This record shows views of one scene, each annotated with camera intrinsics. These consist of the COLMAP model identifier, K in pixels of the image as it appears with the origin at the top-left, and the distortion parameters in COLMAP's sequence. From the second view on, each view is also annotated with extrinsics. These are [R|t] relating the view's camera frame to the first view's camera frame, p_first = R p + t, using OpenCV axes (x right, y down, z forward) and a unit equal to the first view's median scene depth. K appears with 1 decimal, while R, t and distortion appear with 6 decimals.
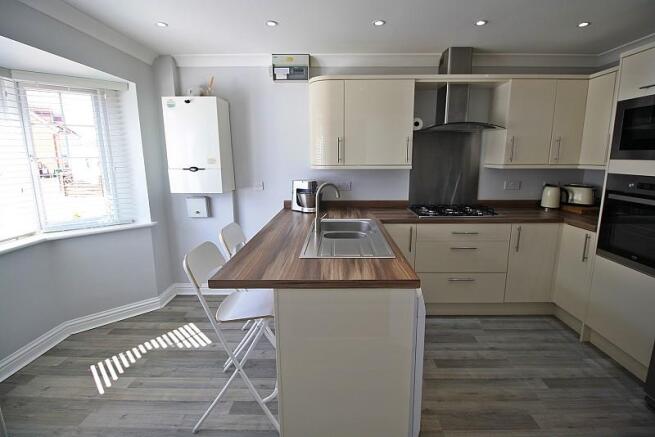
lens RADIAL K [[307.4, 0, 334.5], [0, 307.4, 210.6], [0, 0, 1]] dist [0.001720, -0.012938]
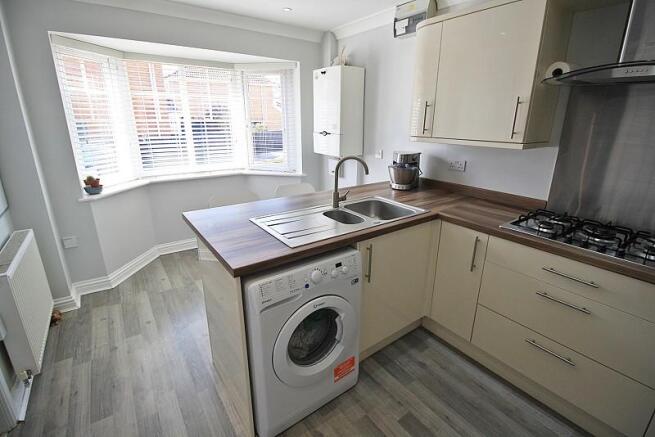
lens RADIAL K [[307.4, 0, 334.5], [0, 307.4, 210.6], [0, 0, 1]] dist [0.001720, -0.012938]
pose [[0.599456, 0.239863, -0.763622, 0.517167], [-0.150993, 0.970800, 0.186409, -0.073756], [0.786037, 0.003557, 0.618169, 0.315190]]
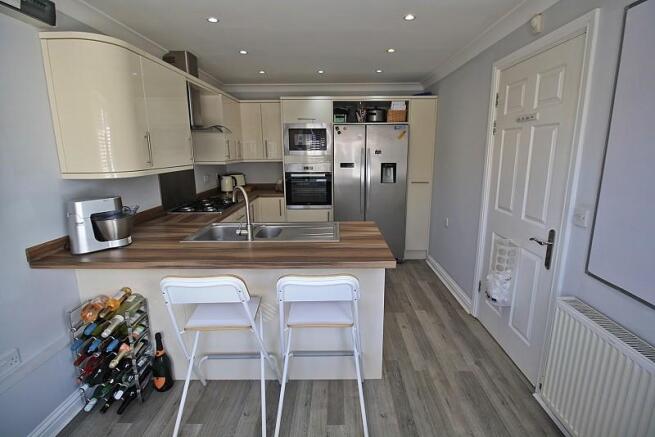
lens RADIAL K [[307.4, 0, 334.5], [0, 307.4, 210.6], [0, 0, 1]] dist [0.001720, -0.012938]
pose [[-0.005864, -0.191464, 0.981482, -0.721709], [0.180229, 0.965224, 0.189369, -0.109465], [-0.983607, 0.178002, 0.028847, 0.546013]]
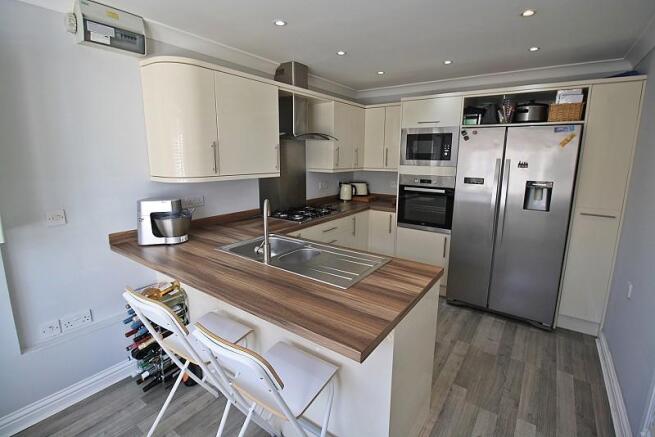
lens RADIAL K [[307.4, 0, 334.5], [0, 307.4, 210.6], [0, 0, 1]] dist [0.001720, -0.012938]
pose [[0.567176, -0.139028, 0.811777, -0.461013], [0.132460, 0.988216, 0.076698, -0.078248], [-0.812875, 0.064027, 0.578908, 0.285735]]
